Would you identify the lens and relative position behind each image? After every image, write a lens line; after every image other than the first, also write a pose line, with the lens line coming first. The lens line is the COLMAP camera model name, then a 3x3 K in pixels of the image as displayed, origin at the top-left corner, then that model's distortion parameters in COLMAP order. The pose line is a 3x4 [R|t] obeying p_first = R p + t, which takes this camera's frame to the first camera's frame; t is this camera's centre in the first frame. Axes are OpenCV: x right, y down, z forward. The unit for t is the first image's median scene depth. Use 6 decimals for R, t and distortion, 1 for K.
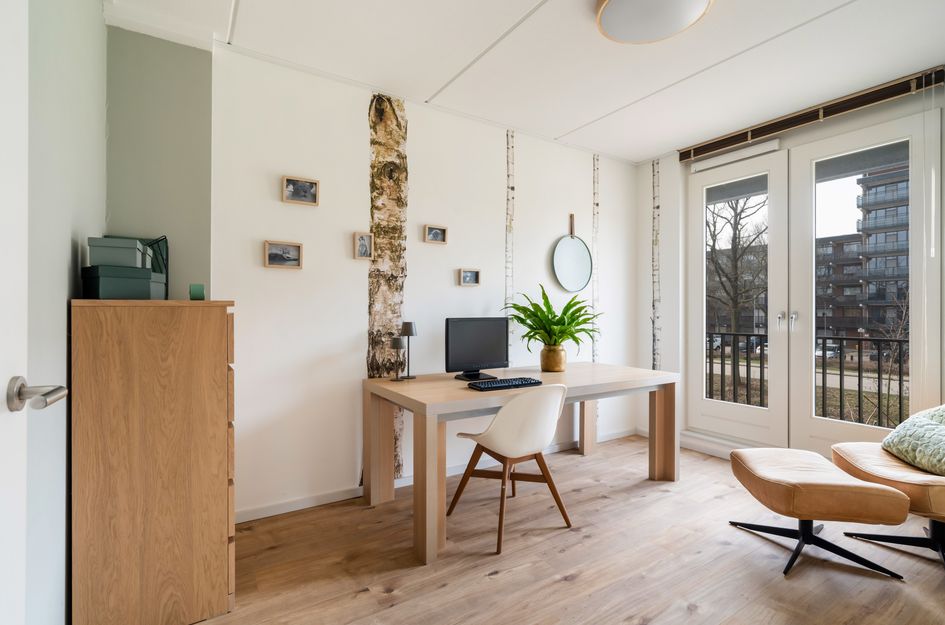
lens RADIAL K [[434.0, 0, 471.9], [0, 434.0, 312.2], [0, 0, 1]] dist [-0.003331, -0.000501]
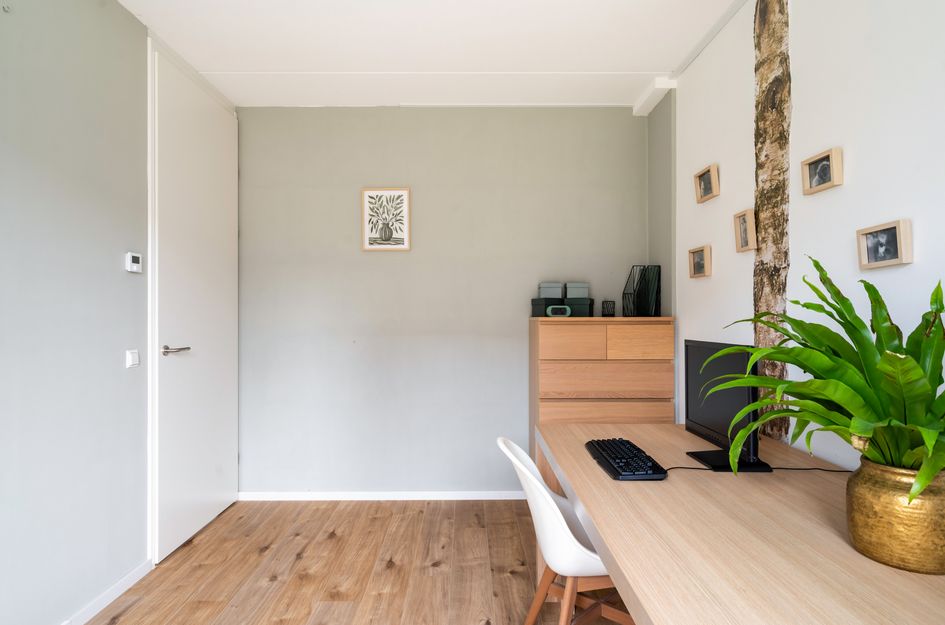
lens RADIAL K [[532.7, 0, 470.8], [0, 532.7, 313.7], [0, 0, 1]] dist [-0.003626, -0.001502]
pose [[-0.519165, -0.001853, -0.854672, 0.665410], [0.005177, 0.999972, -0.005313, -0.019371], [0.854658, -0.007183, -0.519142, 1.023462]]
